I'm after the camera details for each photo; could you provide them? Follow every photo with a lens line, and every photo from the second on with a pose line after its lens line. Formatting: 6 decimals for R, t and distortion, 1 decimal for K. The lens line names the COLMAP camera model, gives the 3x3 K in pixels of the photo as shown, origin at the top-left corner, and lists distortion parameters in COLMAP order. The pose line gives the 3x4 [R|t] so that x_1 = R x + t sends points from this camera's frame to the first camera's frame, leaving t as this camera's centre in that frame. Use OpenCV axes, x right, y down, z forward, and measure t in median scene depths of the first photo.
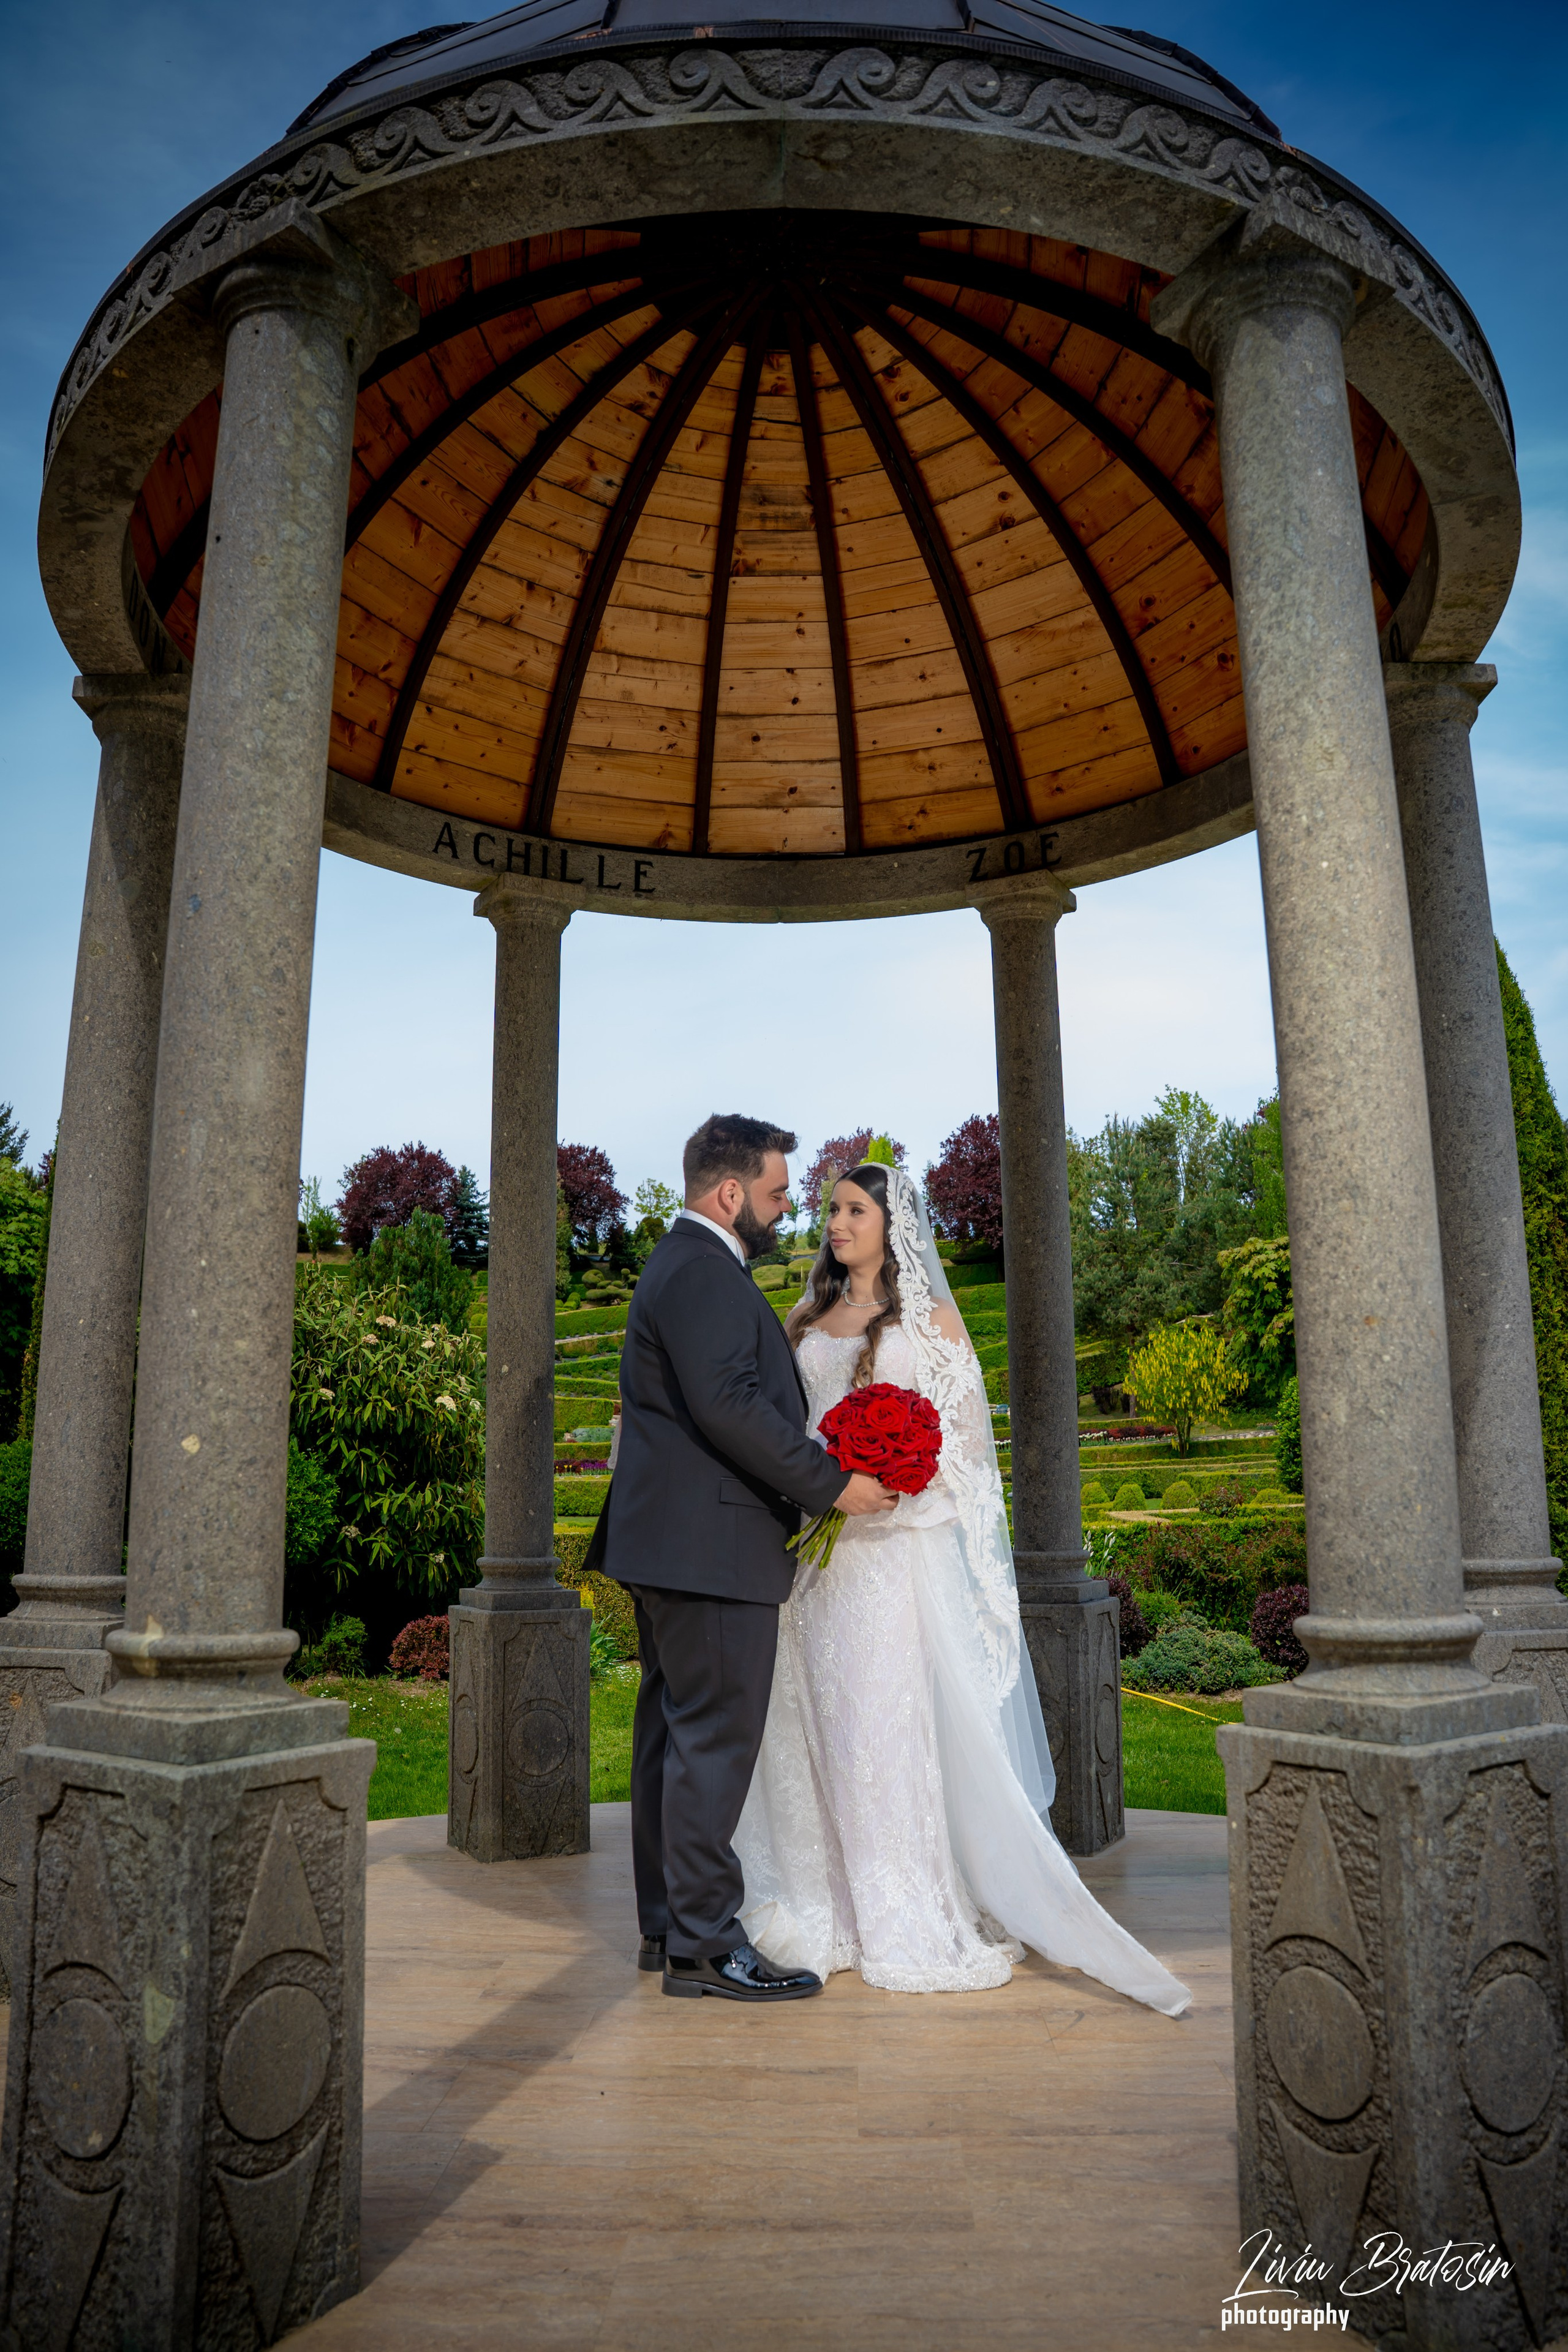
lens RADIAL K [[1621.3, 0, 789.7], [0, 1621.3, 1185.2], [0, 0, 1]] dist [-0.173933, 0.130201]
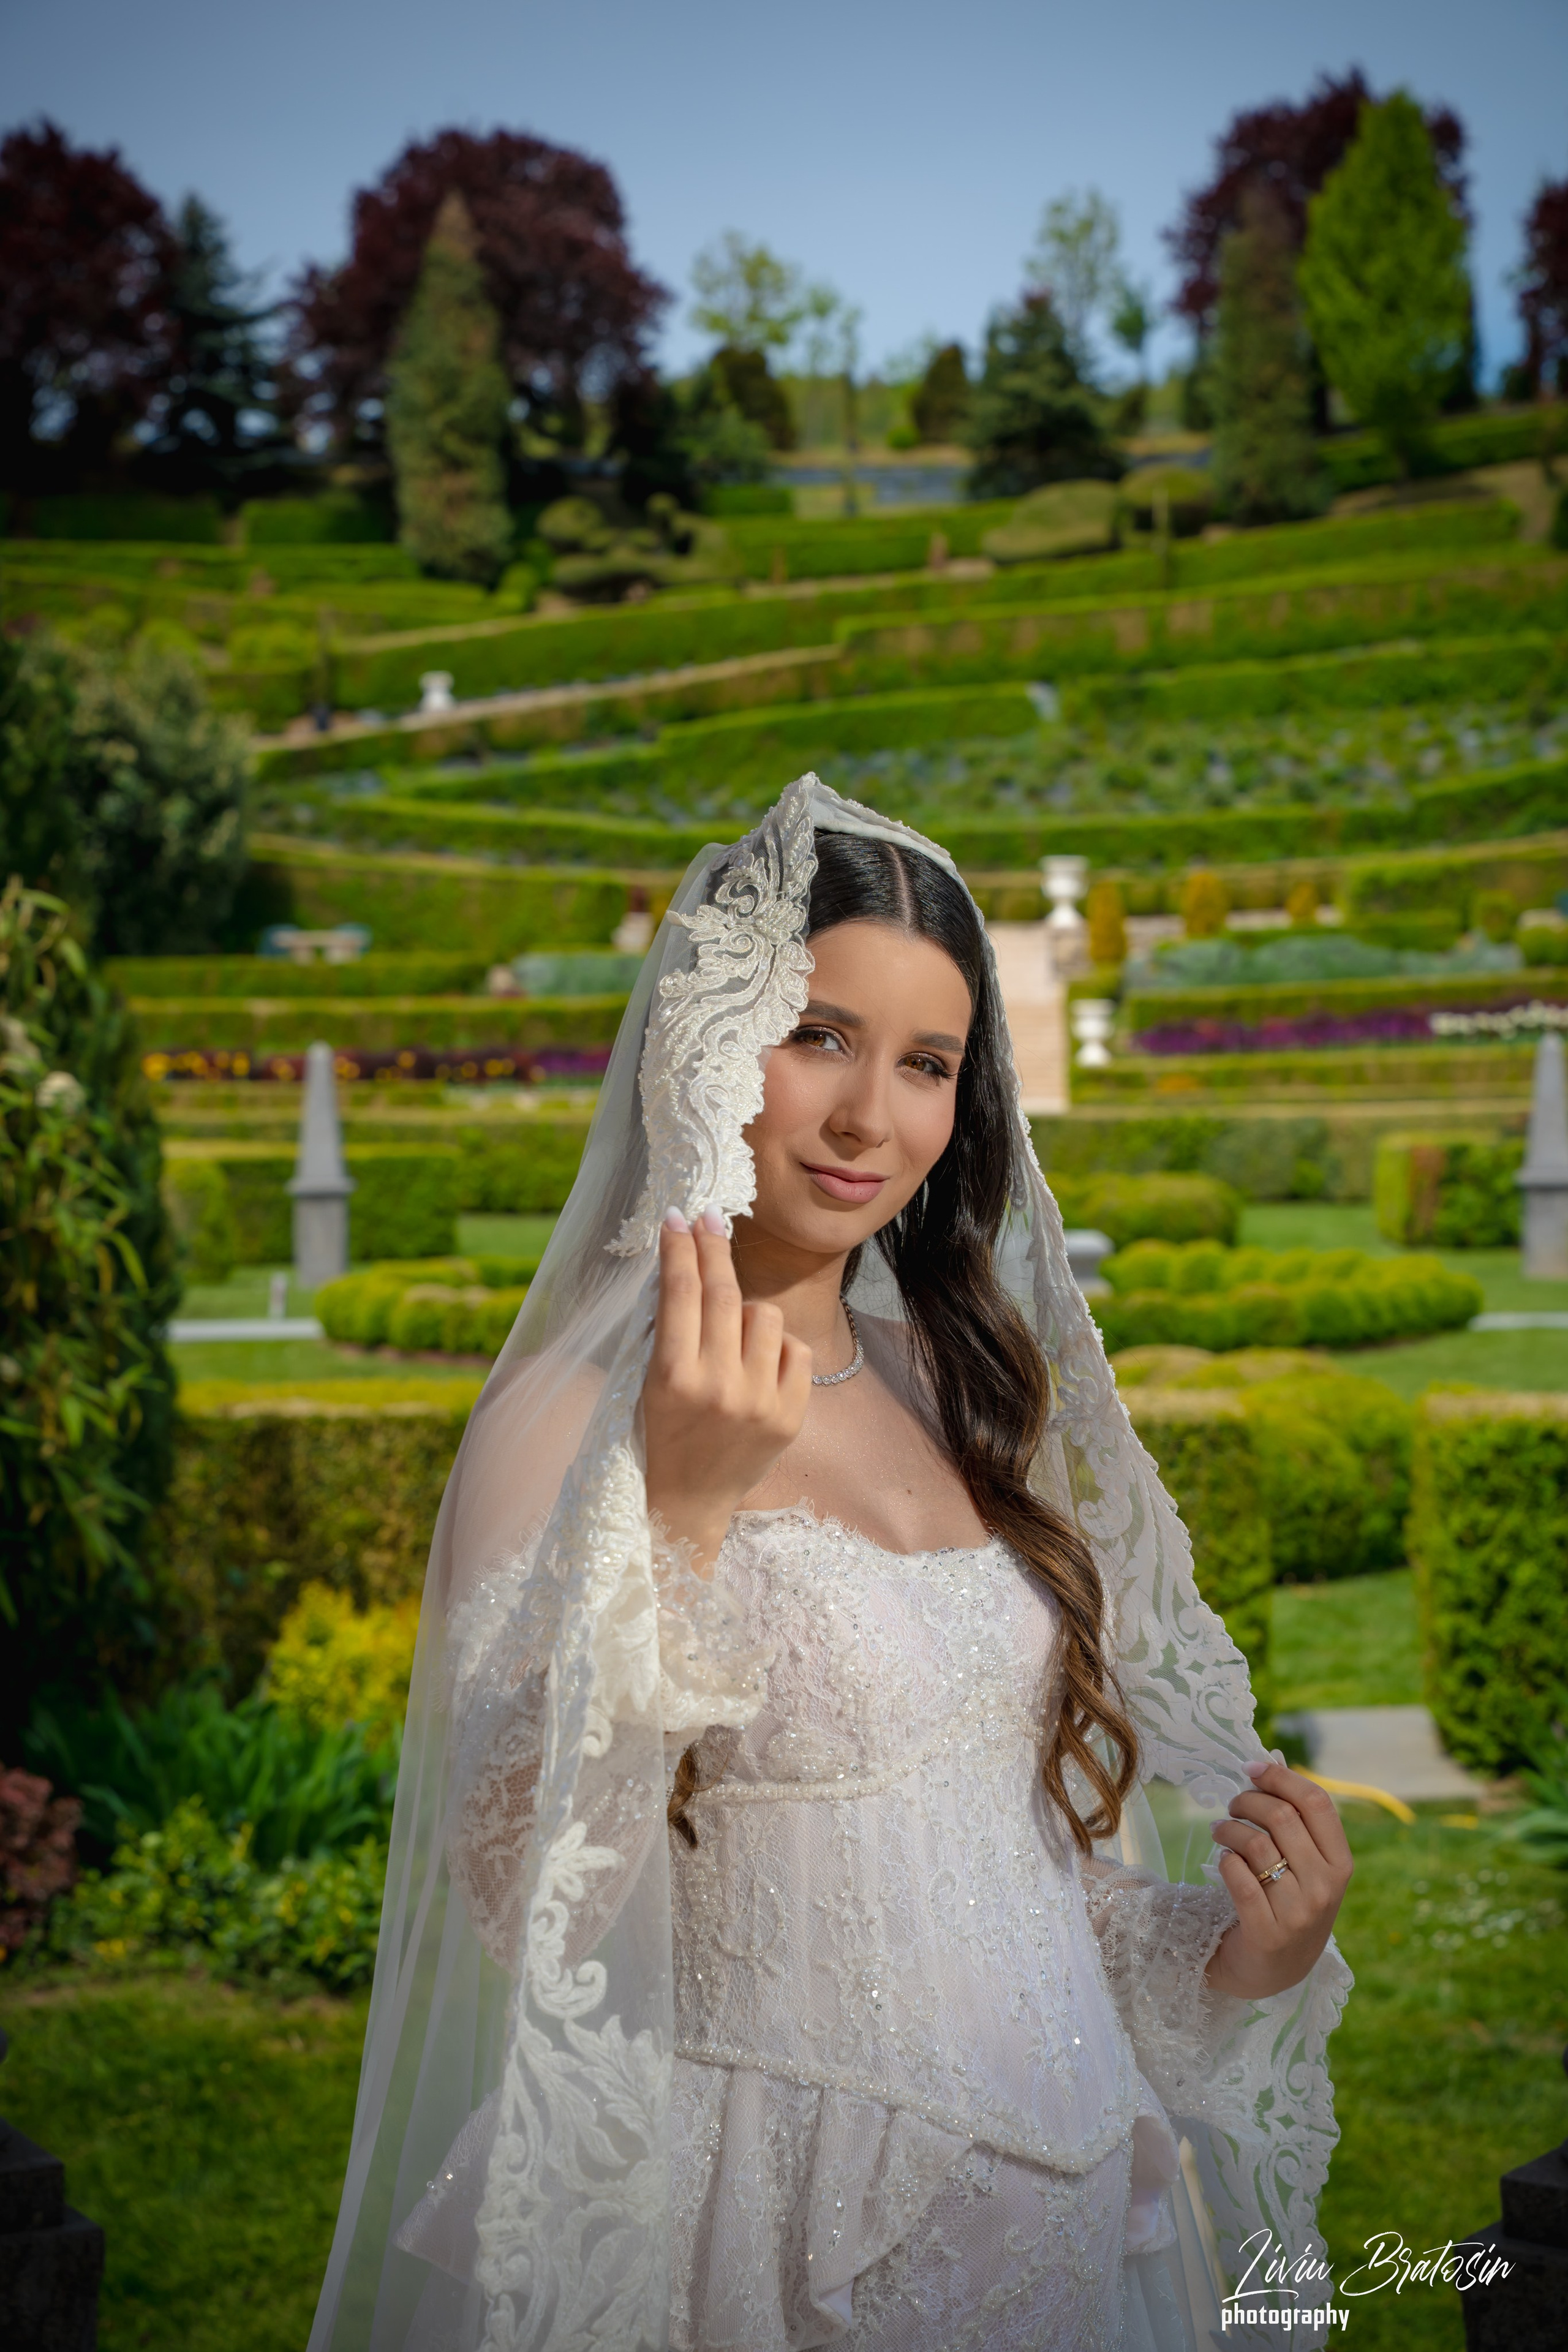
lens RADIAL K [[4456.2, 0, 784.0], [0, 4456.2, 1176.0], [0, 0, 1]] dist [0.245971, 0.443515]
pose [[0.996923, 0.007829, -0.077994, 0.029619], [0.008362, 0.978700, 0.205126, -0.042554], [0.077938, -0.205147, 0.975623, 0.119199]]
